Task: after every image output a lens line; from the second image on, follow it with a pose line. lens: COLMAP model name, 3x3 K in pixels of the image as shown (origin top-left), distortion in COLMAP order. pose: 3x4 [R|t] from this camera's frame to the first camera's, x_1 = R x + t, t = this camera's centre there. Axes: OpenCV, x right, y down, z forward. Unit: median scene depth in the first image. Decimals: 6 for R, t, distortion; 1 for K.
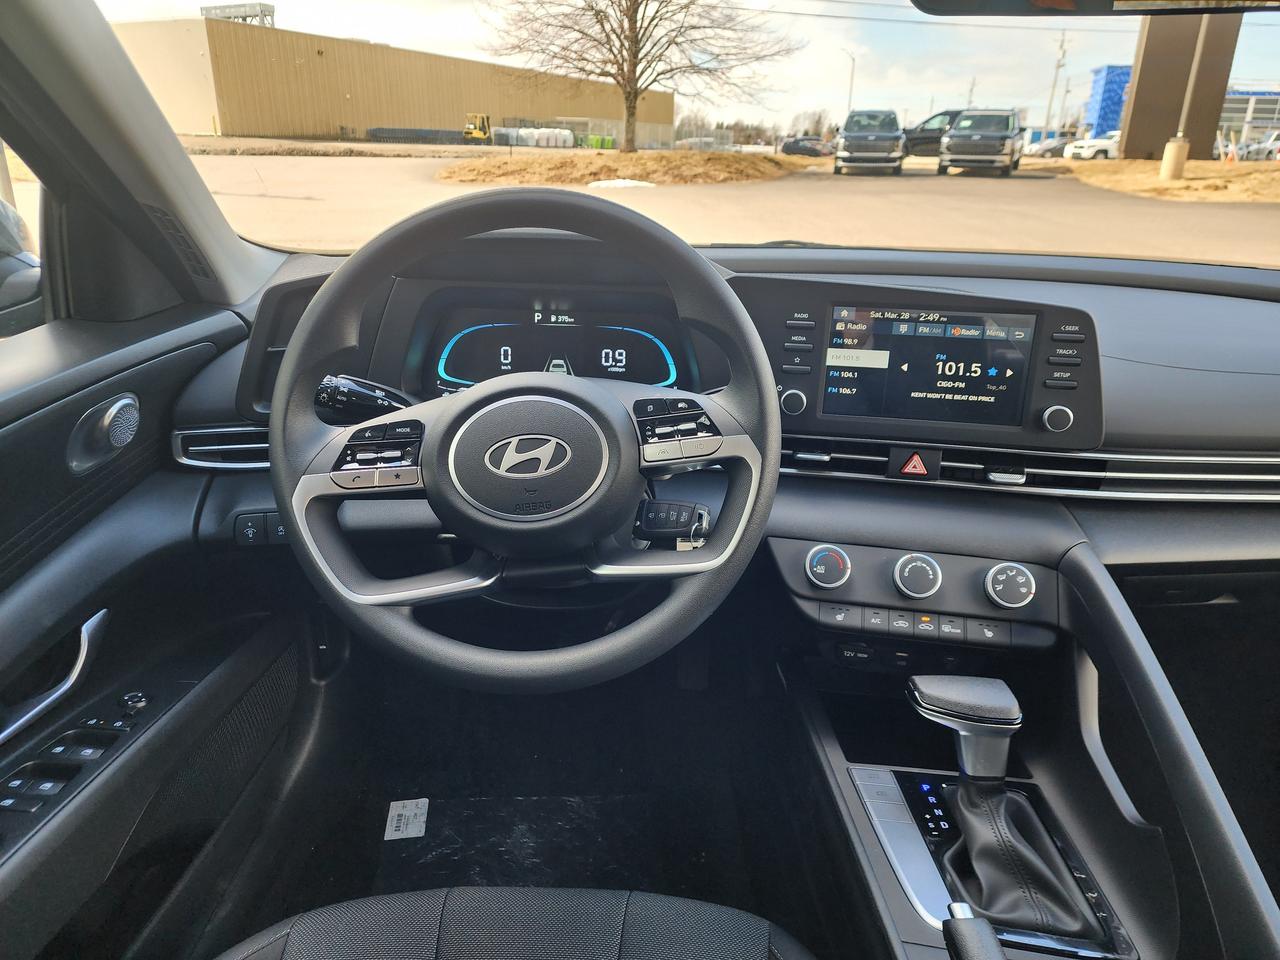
lens RADIAL K [[868.0, 0, 627.1], [0, 868.0, 471.8], [0, 0, 1]] dist [0.051893, -0.080624]
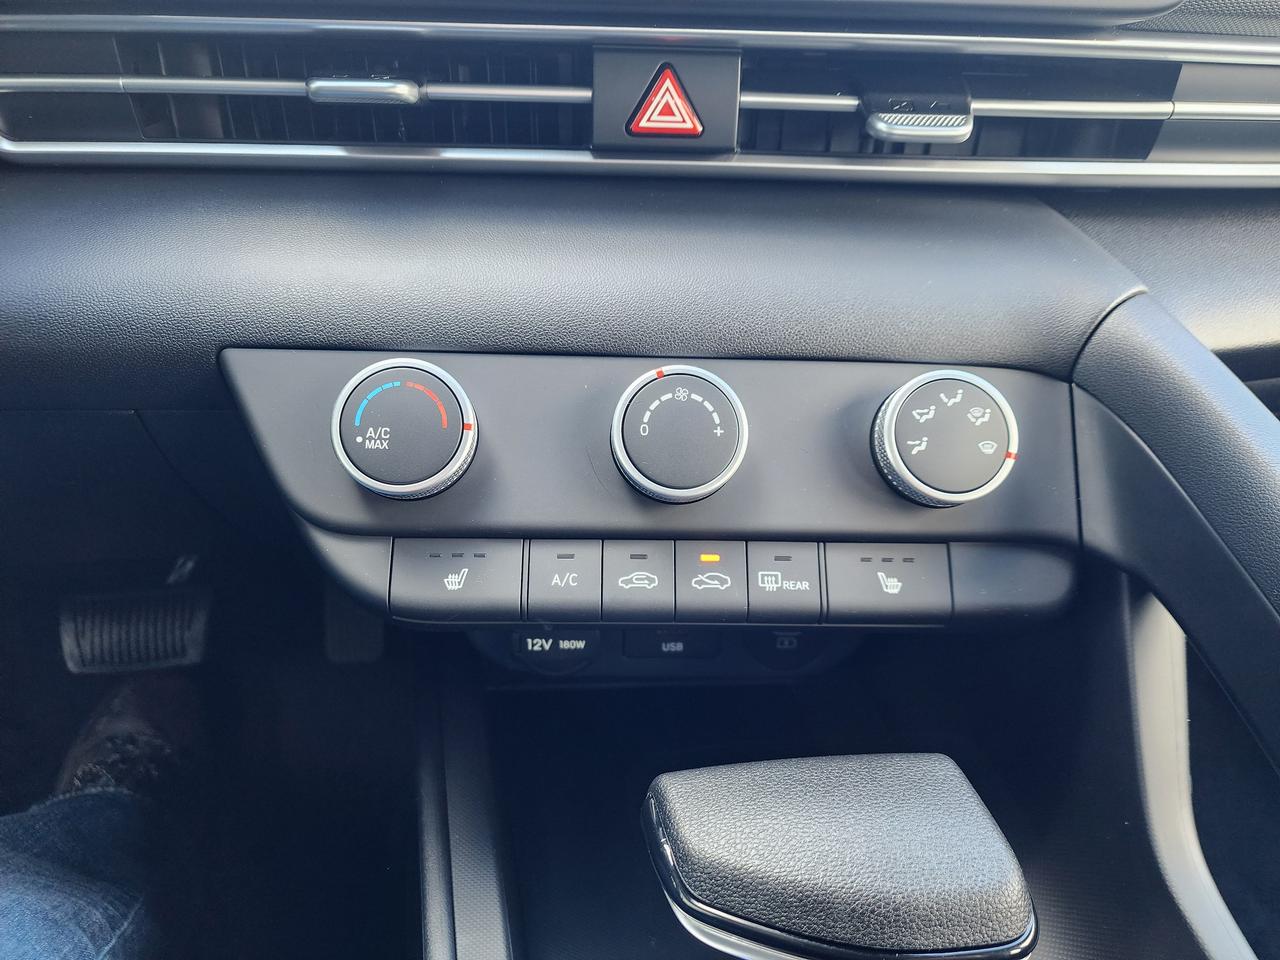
lens RADIAL K [[868.0, 0, 627.1], [0, 868.0, 471.8], [0, 0, 1]] dist [0.051893, -0.080624]
pose [[0.984307, -0.093848, 0.149438, 0.264927], [0.068437, 0.983591, 0.166928, 0.078583], [-0.162652, -0.154081, 0.974579, 0.687956]]
